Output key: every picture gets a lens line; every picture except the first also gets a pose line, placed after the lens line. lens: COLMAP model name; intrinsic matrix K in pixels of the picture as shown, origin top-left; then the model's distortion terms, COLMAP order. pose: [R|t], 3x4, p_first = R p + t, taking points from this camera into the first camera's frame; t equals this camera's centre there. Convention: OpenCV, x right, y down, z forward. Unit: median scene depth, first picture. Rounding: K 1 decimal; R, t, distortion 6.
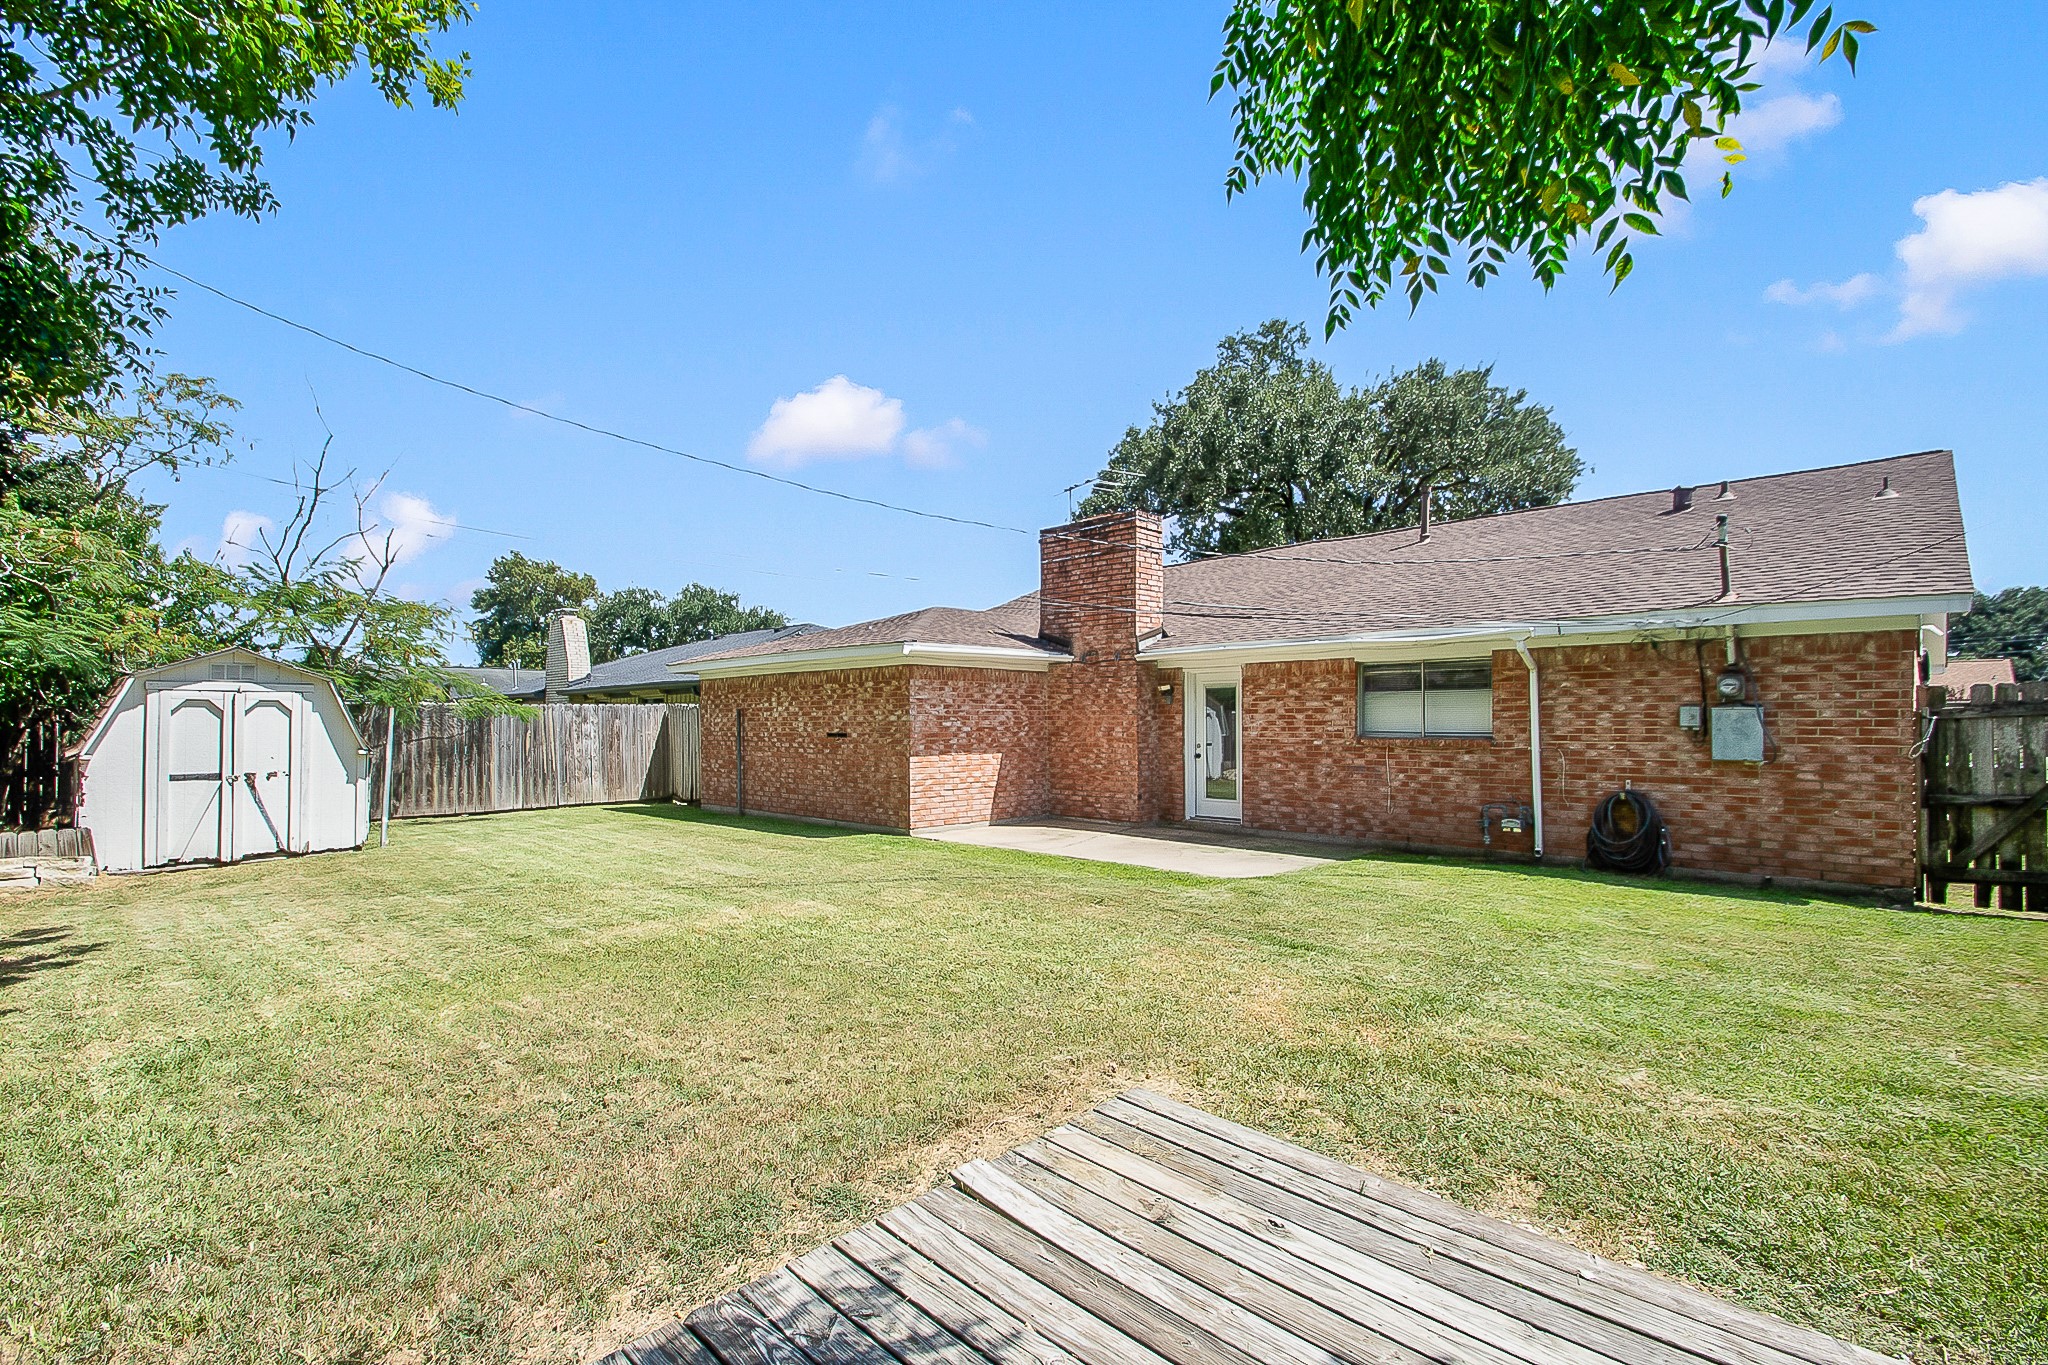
lens RADIAL K [[896.3, 0, 1046.1], [0, 896.3, 672.0], [0, 0, 1]] dist [0.013674, -0.000461]
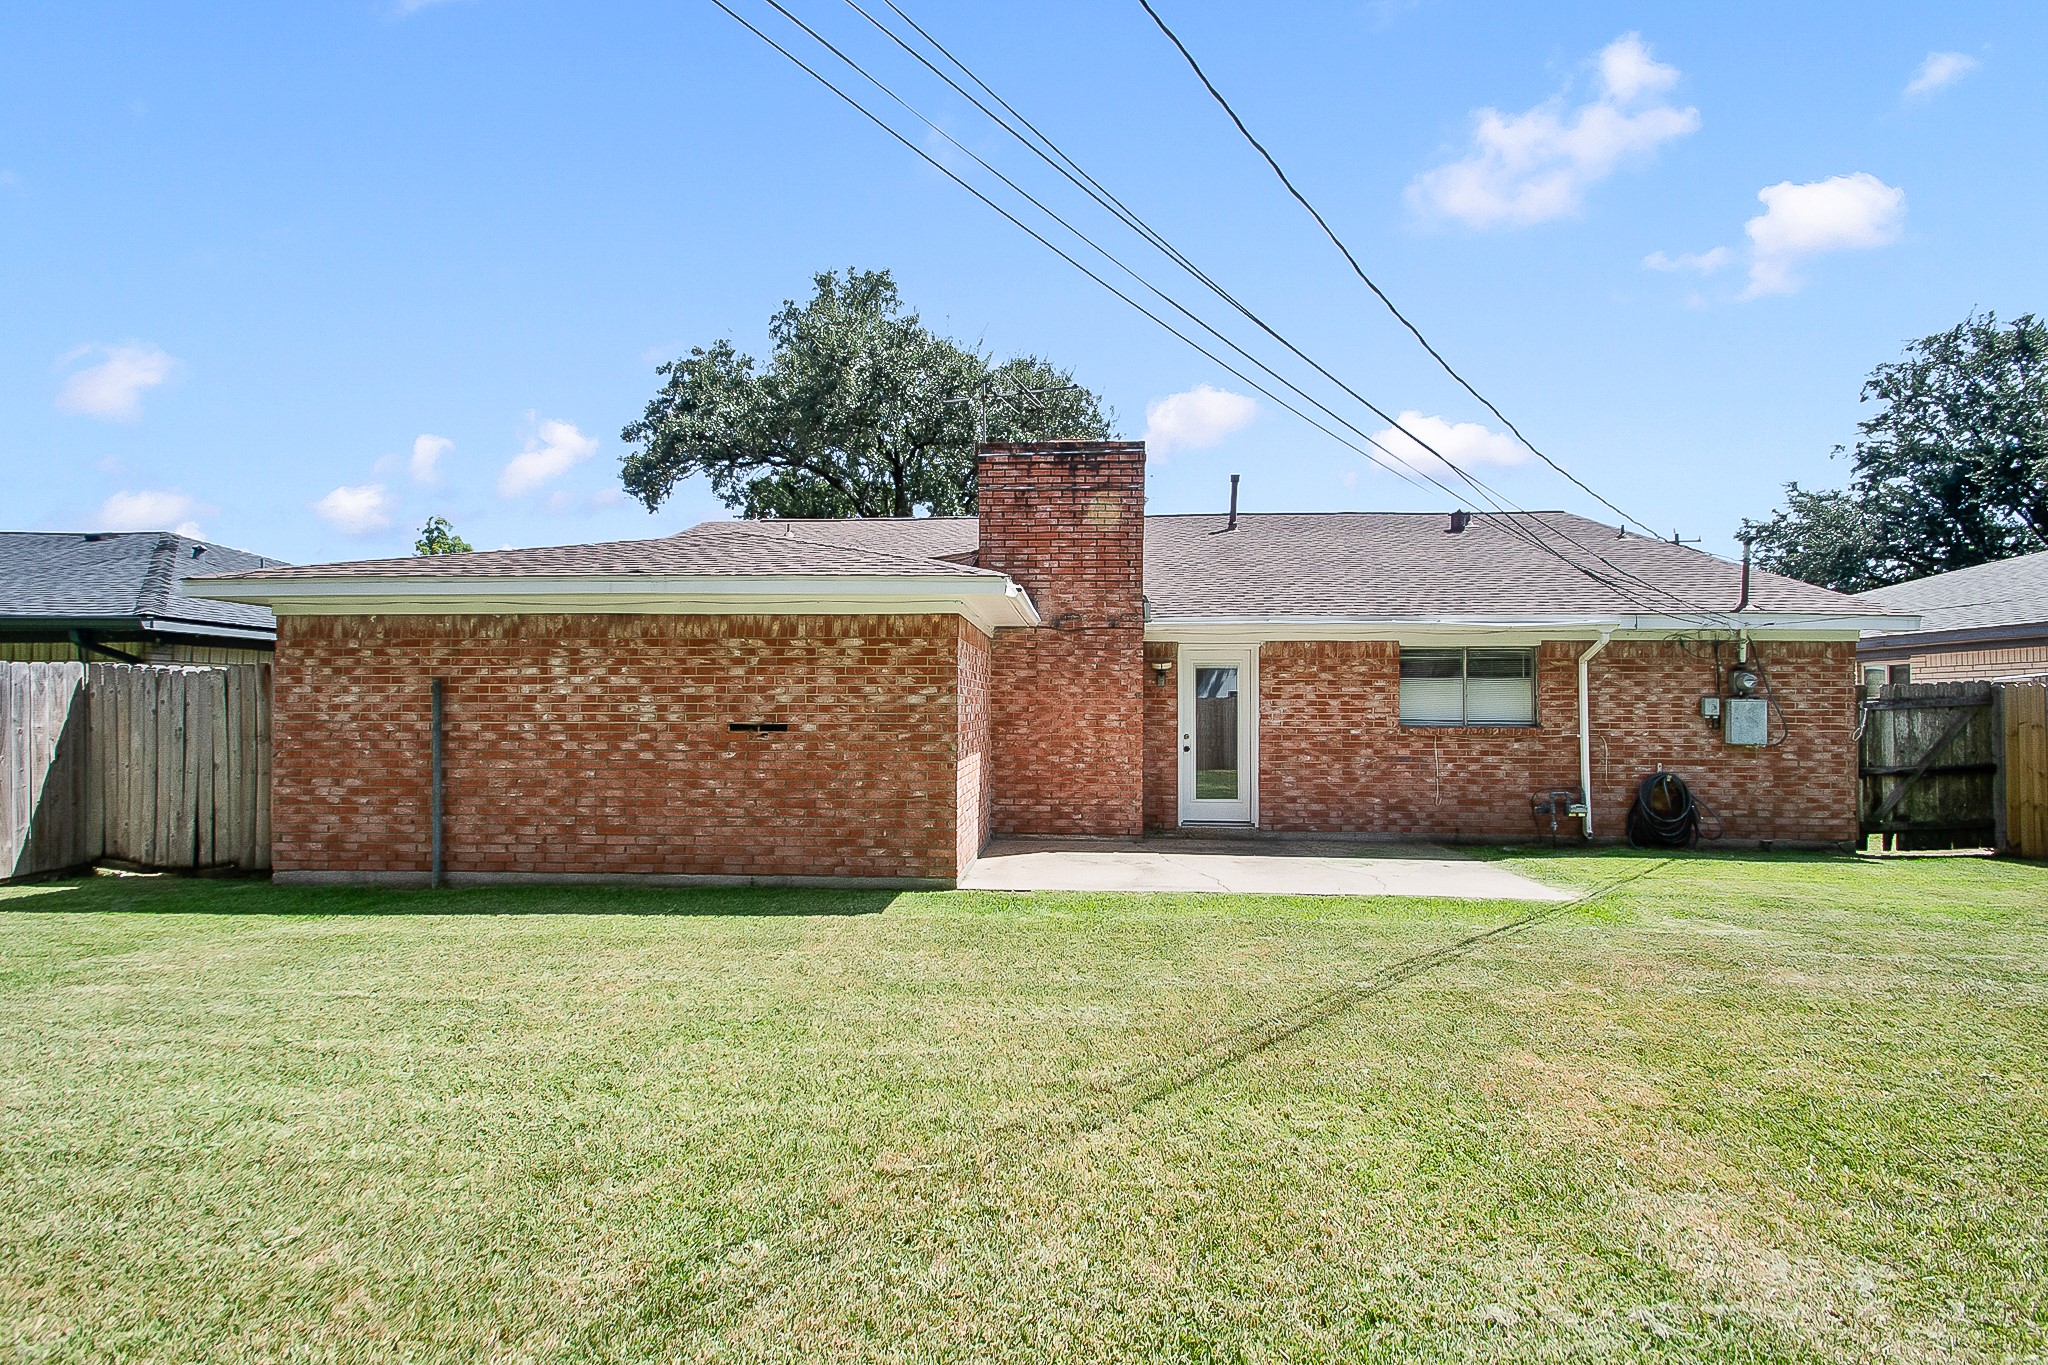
lens RADIAL K [[896.3, 0, 1046.1], [0, 896.3, 672.0], [0, 0, 1]] dist [0.013674, -0.000461]
pose [[0.774658, 0.030512, 0.631644, -0.573174], [-0.041847, 0.999119, 0.003059, 0.031350], [-0.630994, -0.028803, 0.775252, 0.546427]]
